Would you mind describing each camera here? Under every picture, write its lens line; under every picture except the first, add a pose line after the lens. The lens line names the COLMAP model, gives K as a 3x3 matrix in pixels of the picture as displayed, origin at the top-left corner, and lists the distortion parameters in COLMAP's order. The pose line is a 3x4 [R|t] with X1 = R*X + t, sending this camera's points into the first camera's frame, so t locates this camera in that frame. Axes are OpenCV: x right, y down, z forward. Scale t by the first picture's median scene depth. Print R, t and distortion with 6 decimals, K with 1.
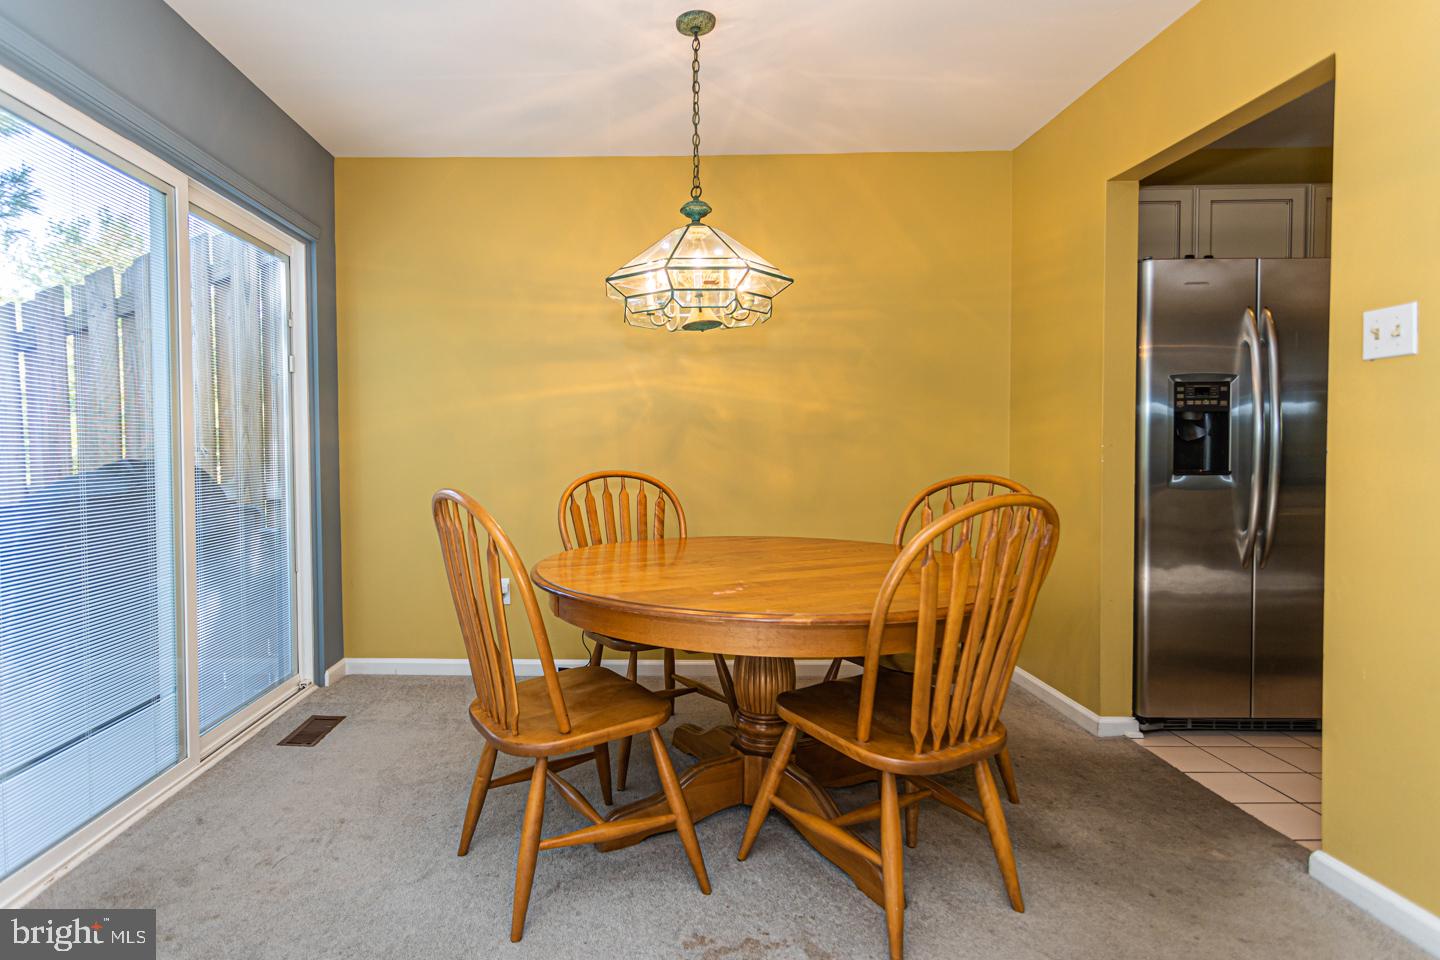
lens RADIAL K [[700.9, 0, 654.4], [0, 700.9, 466.6], [0, 0, 1]] dist [0.000857, 0.001979]
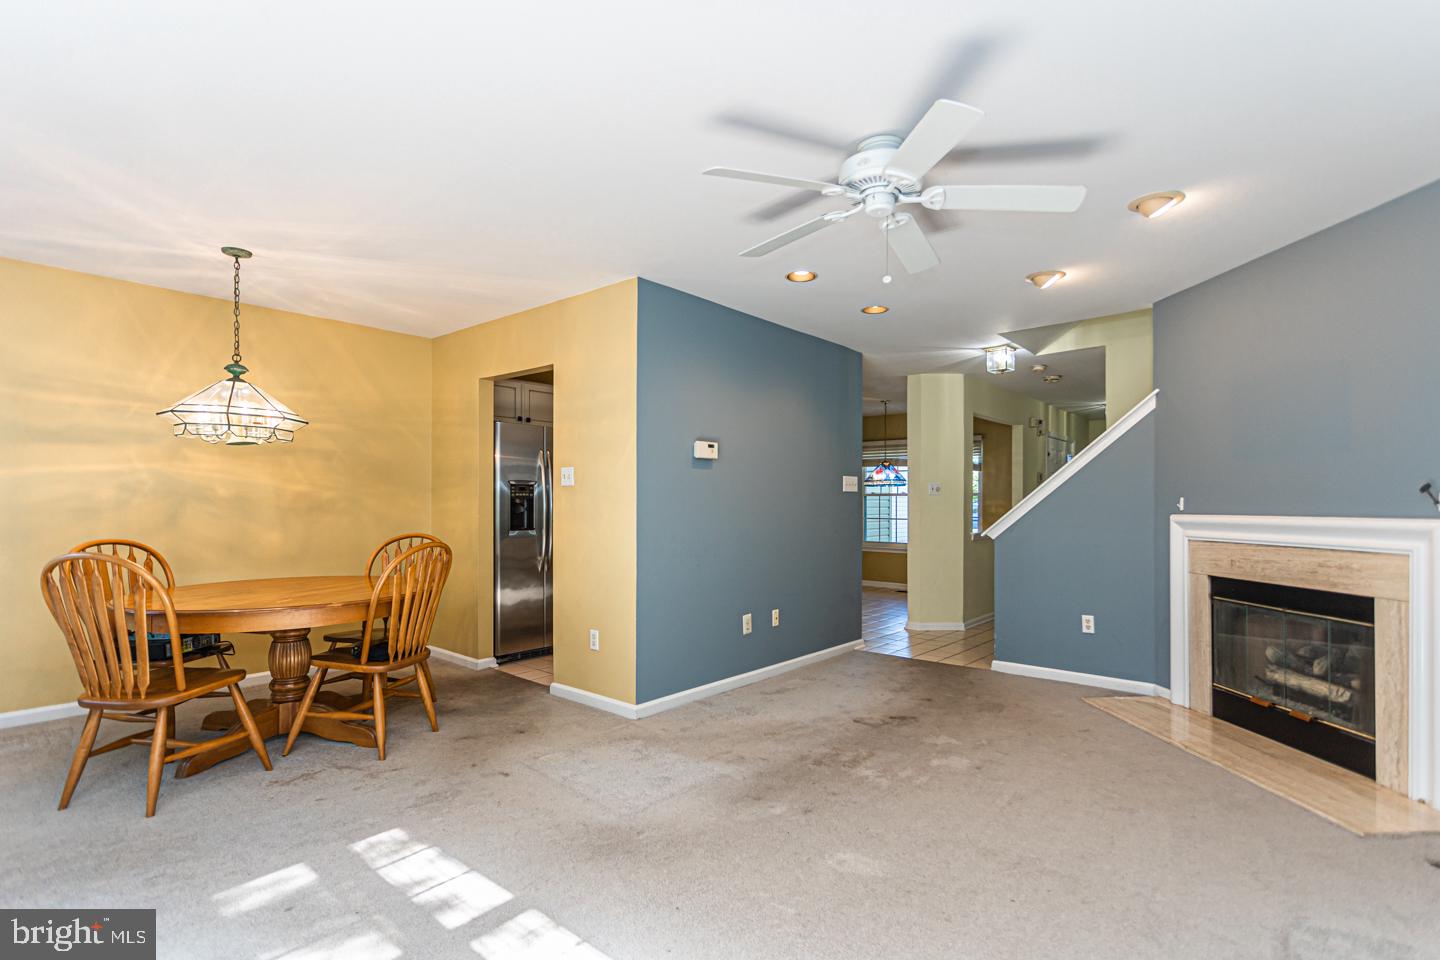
lens RADIAL K [[700.9, 0, 725.3], [0, 700.9, 501.2], [0, 0, 1]] dist [0.000857, 0.001979]
pose [[0.648110, 0.007464, 0.761510, -0.395008], [0.014938, 0.999635, -0.022512, -0.018836], [-0.761400, 0.025965, 0.647762, -0.781389]]
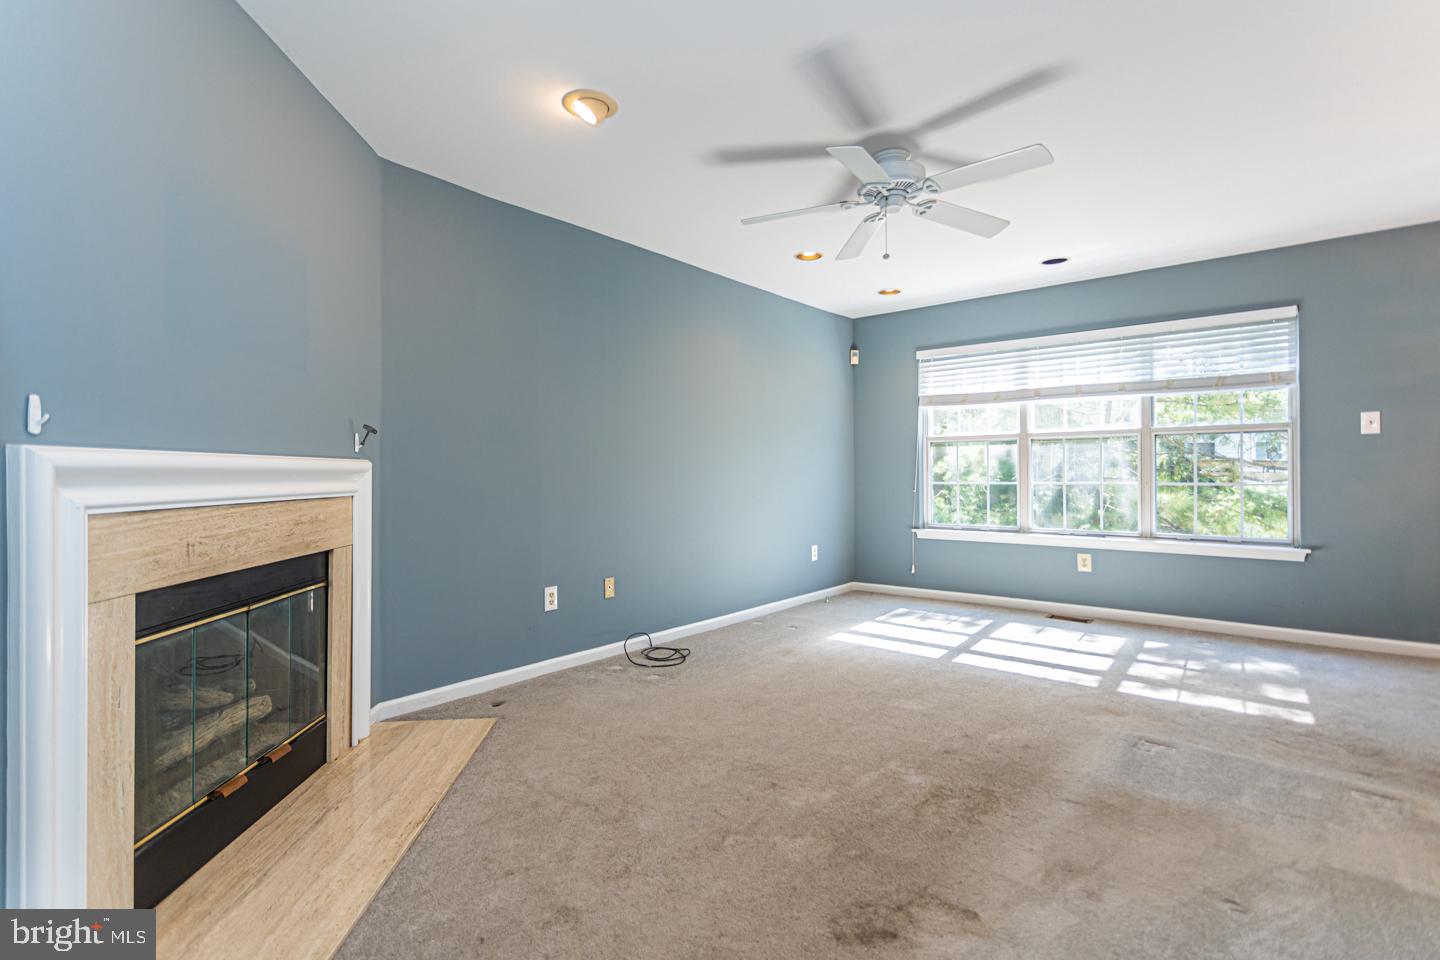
lens RADIAL K [[700.9, 0, 714.2], [0, 700.9, 476.5], [0, 0, 1]] dist [0.000857, 0.001979]
pose [[-0.643375, 0.008114, -0.765508, 2.424558], [-0.012527, 0.999698, 0.021125, 0.003680], [0.765449, 0.023181, -0.643079, 0.639531]]
